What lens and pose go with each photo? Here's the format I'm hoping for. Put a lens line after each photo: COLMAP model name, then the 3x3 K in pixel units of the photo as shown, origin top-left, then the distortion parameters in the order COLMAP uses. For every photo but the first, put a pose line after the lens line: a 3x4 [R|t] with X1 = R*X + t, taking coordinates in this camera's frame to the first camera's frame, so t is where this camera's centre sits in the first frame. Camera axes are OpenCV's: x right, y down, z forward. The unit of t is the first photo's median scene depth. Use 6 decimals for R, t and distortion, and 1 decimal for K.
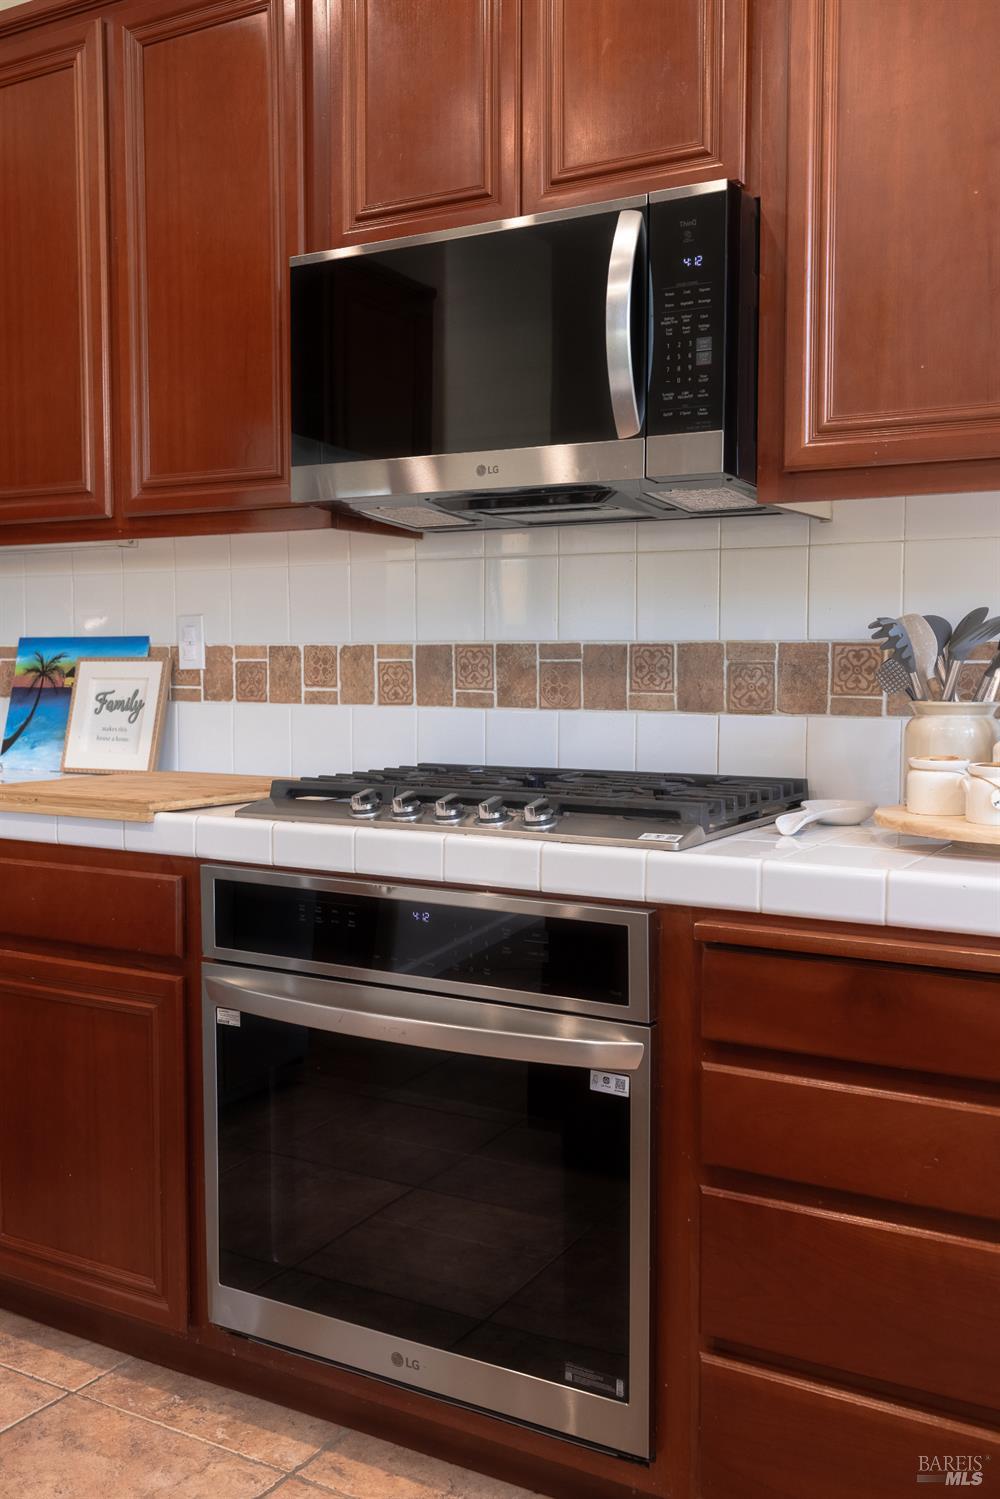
lens RADIAL K [[1437.7, 0, 492.6], [0, 1437.7, 747.0], [0, 0, 1]] dist [0.010228, -0.001743]
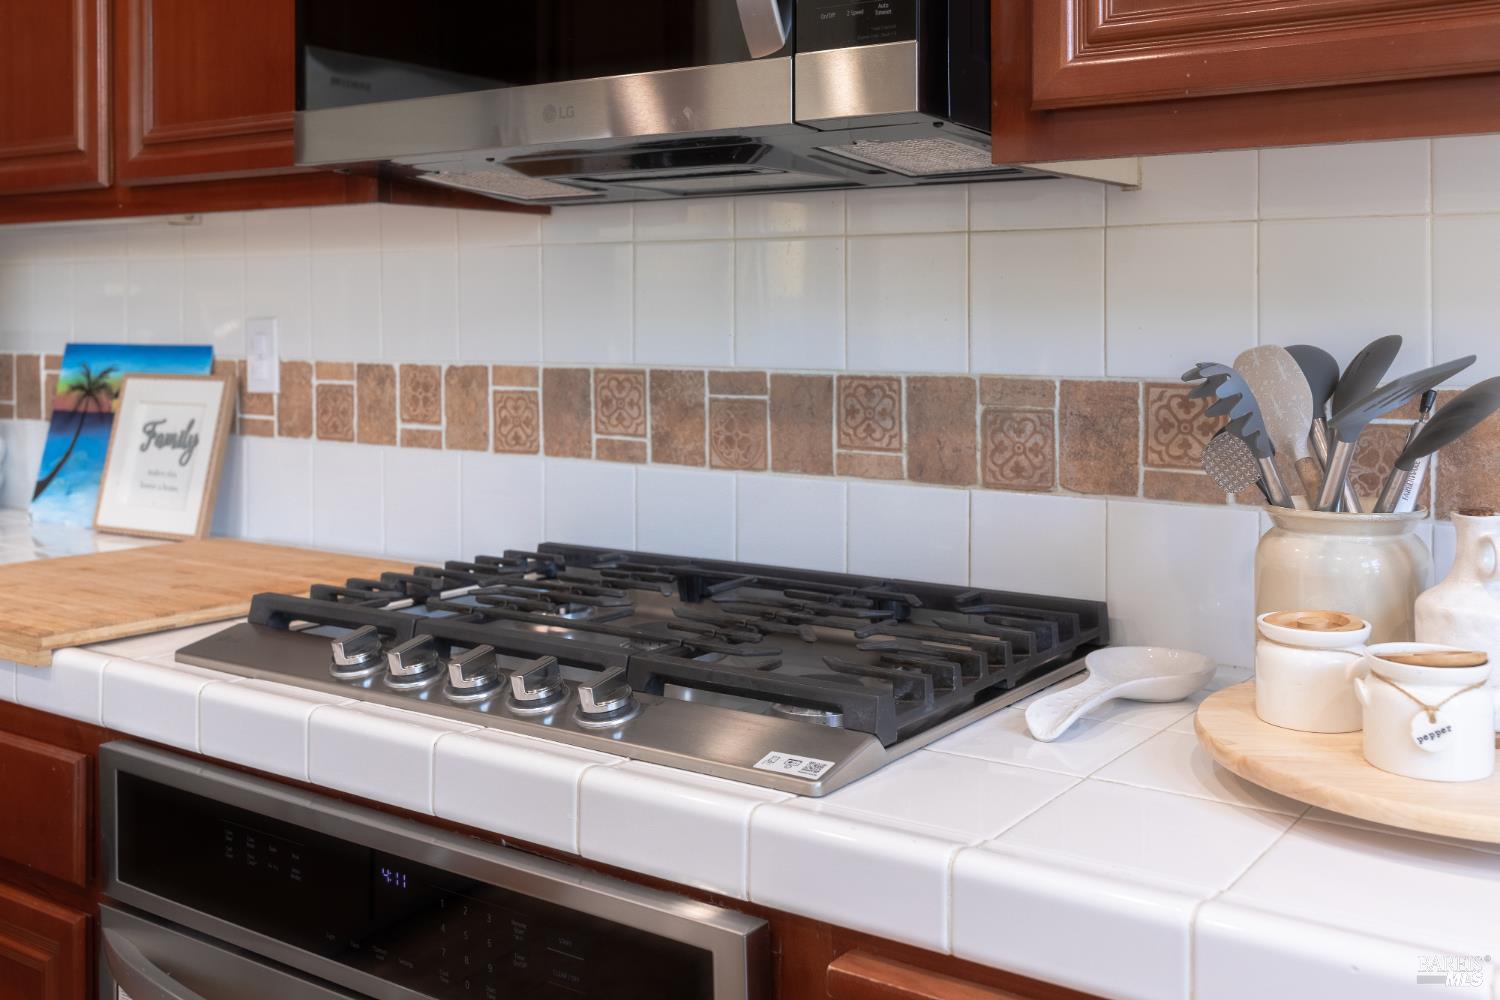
lens RADIAL K [[1580.4, 0, 705.7], [0, 1580.4, 321.6], [0, 0, 1]] dist [0.014619, -0.005841]
pose [[0.995863, 0.001410, -0.090857, 0.097858], [-0.007022, 0.998084, -0.061478, -0.049637], [0.090596, 0.061862, 0.993965, 0.269641]]
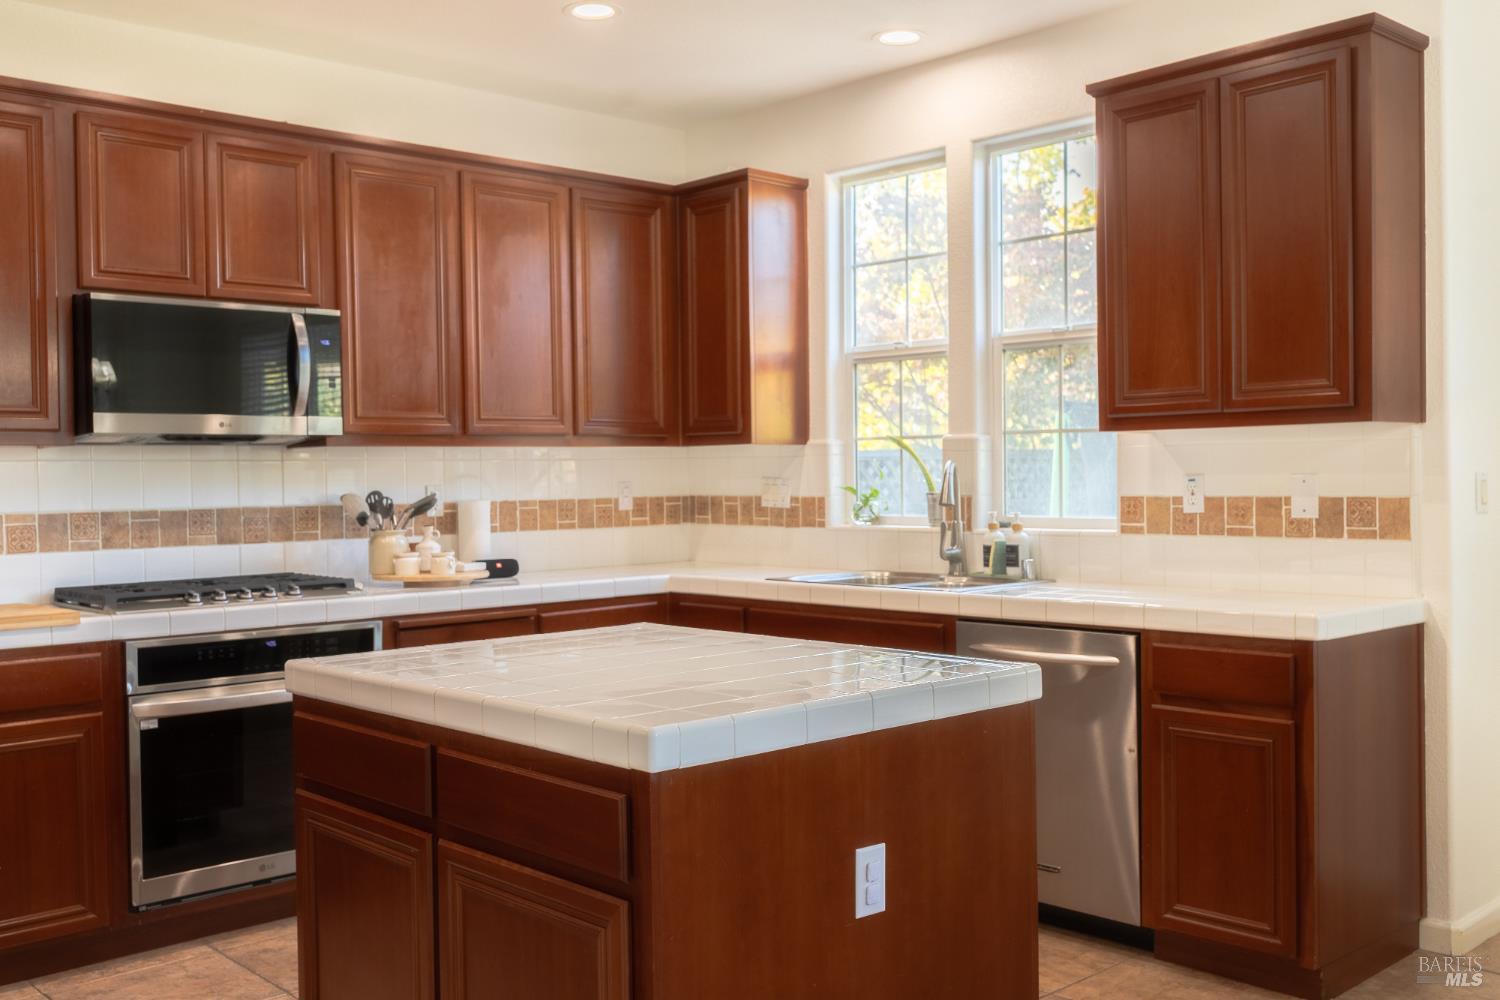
lens RADIAL K [[1430.6, 0, 746.8], [0, 1430.6, 497.9], [0, 0, 1]] dist [0.013735, -0.013116]
pose [[0.280533, -0.019164, 0.959653, -1.419459], [0.077682, 0.996974, -0.002800, -0.025278], [-0.956696, 0.075334, 0.281173, -0.196781]]
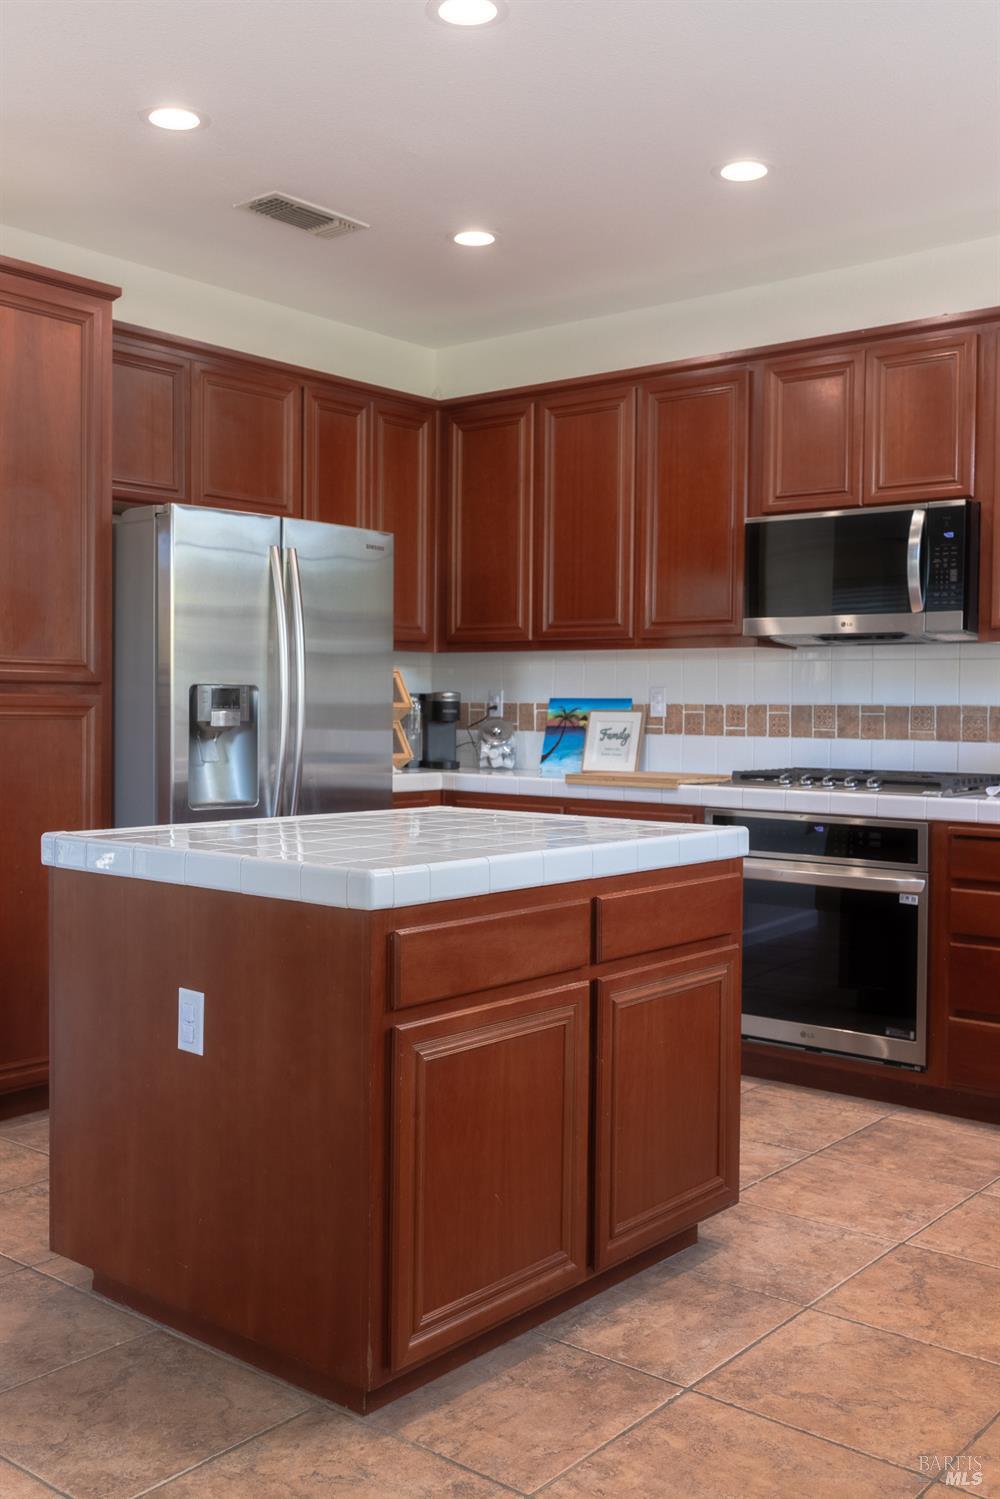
lens RADIAL K [[1429.6, 0, 500.0], [0, 1429.6, 749.5], [0, 0, 1]] dist [0.013735, -0.013116]
pose [[0.989340, 0.013734, -0.144976, -0.167970], [-0.018674, 0.999289, -0.032768, 0.059448], [0.144423, 0.035126, 0.988892, -0.966201]]
